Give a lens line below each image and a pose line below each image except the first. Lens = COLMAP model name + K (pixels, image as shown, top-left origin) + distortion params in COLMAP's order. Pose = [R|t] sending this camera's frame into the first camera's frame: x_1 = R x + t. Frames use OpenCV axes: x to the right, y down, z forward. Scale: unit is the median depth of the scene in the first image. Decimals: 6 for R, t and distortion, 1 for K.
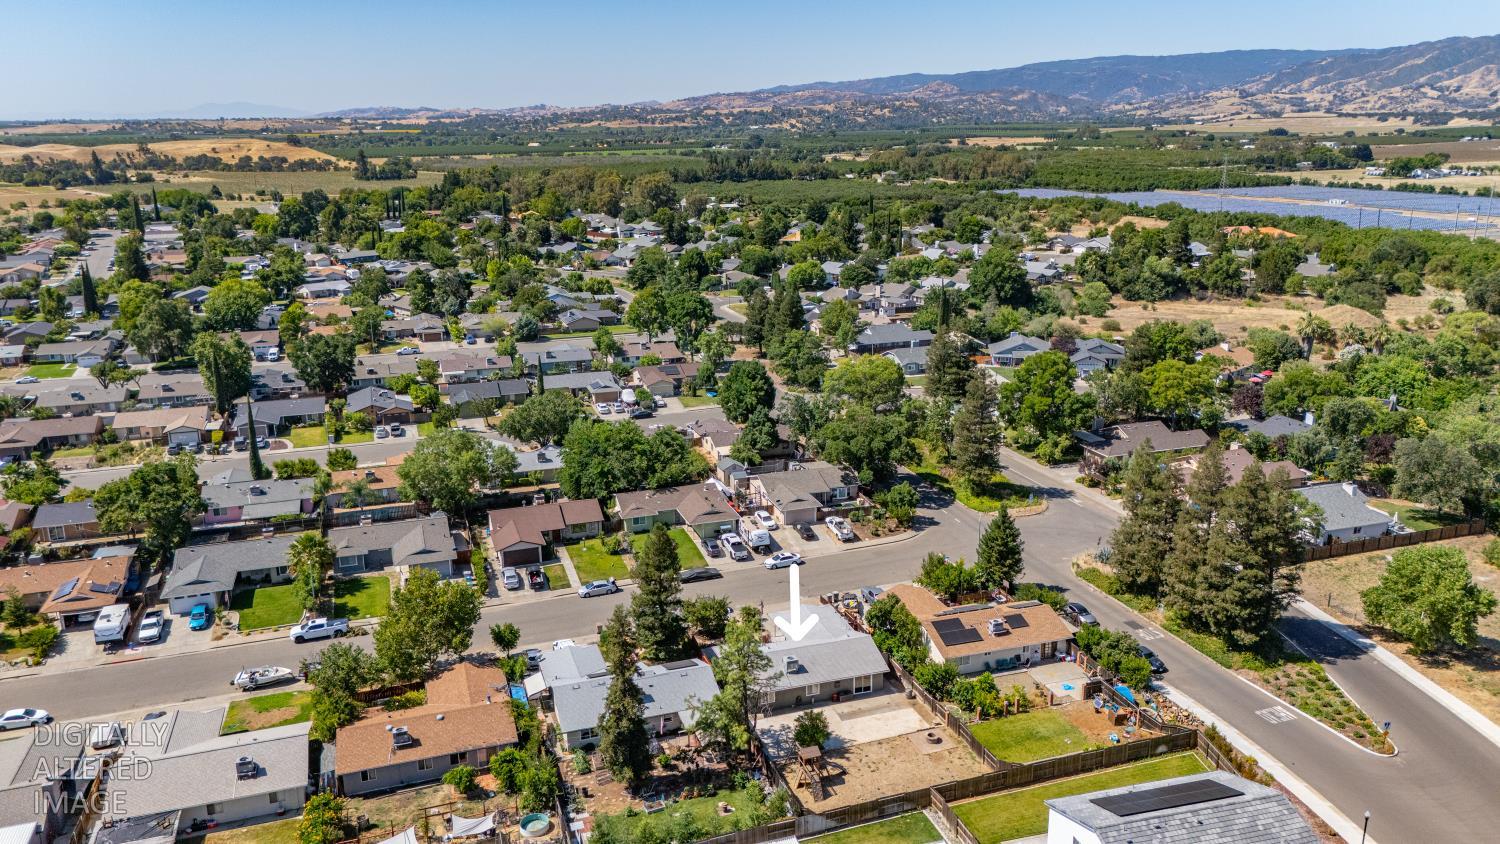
lens RADIAL K [[1099.2, 0, 753.6], [0, 1099.2, 424.5], [0, 0, 1]] dist [0.077882, -0.079145]
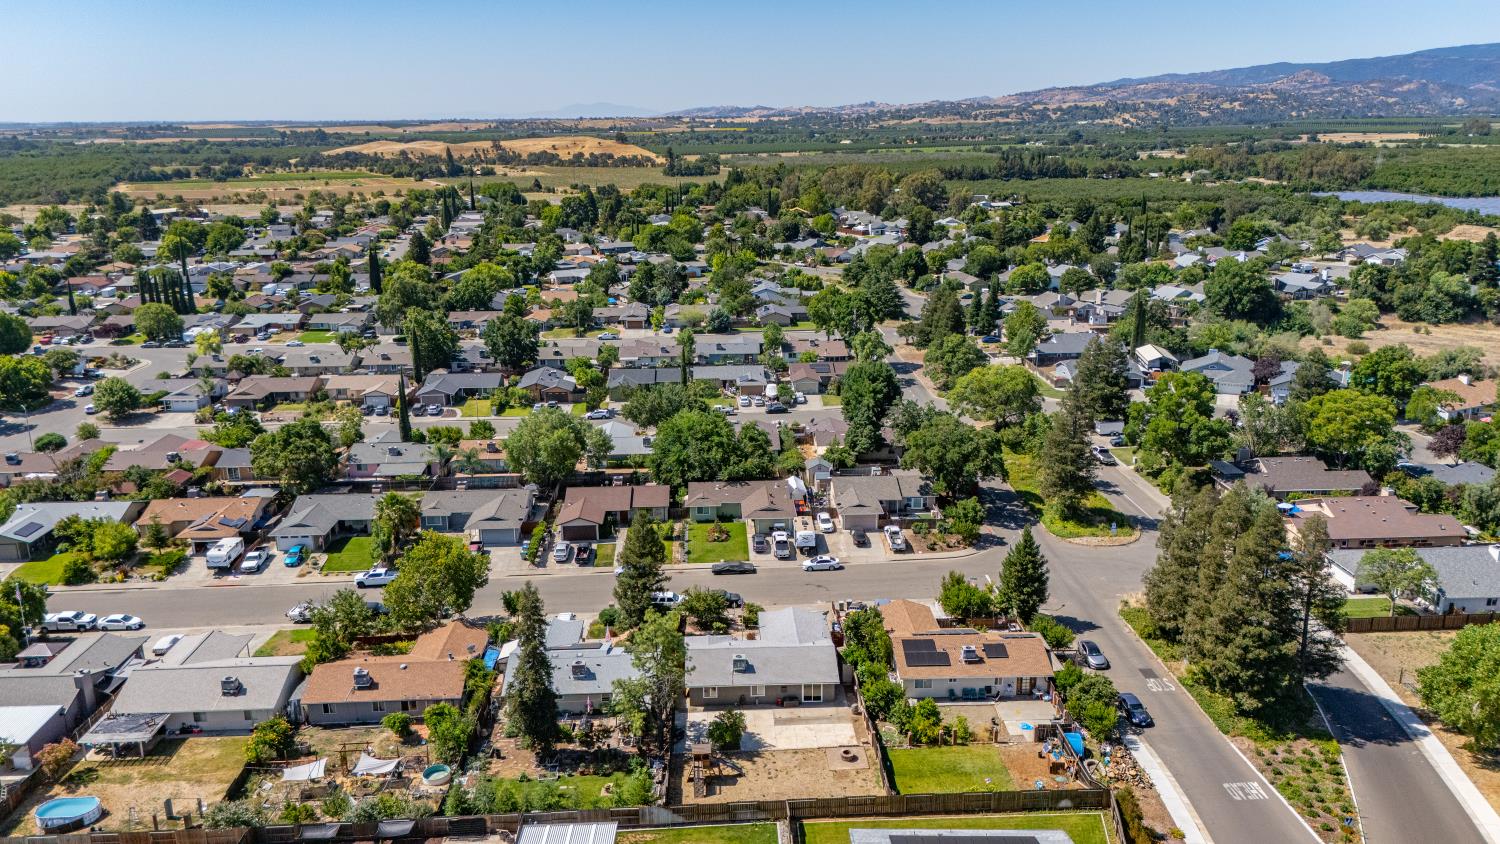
lens RADIAL K [[1099.2, 0, 753.6], [0, 1099.2, 424.5], [0, 0, 1]] dist [0.077882, -0.079145]
pose [[0.959553, 0.074550, -0.271477, 0.194716], [-0.073800, 0.997189, 0.012986, -0.008507], [0.271682, 0.007574, 0.962357, 0.021895]]
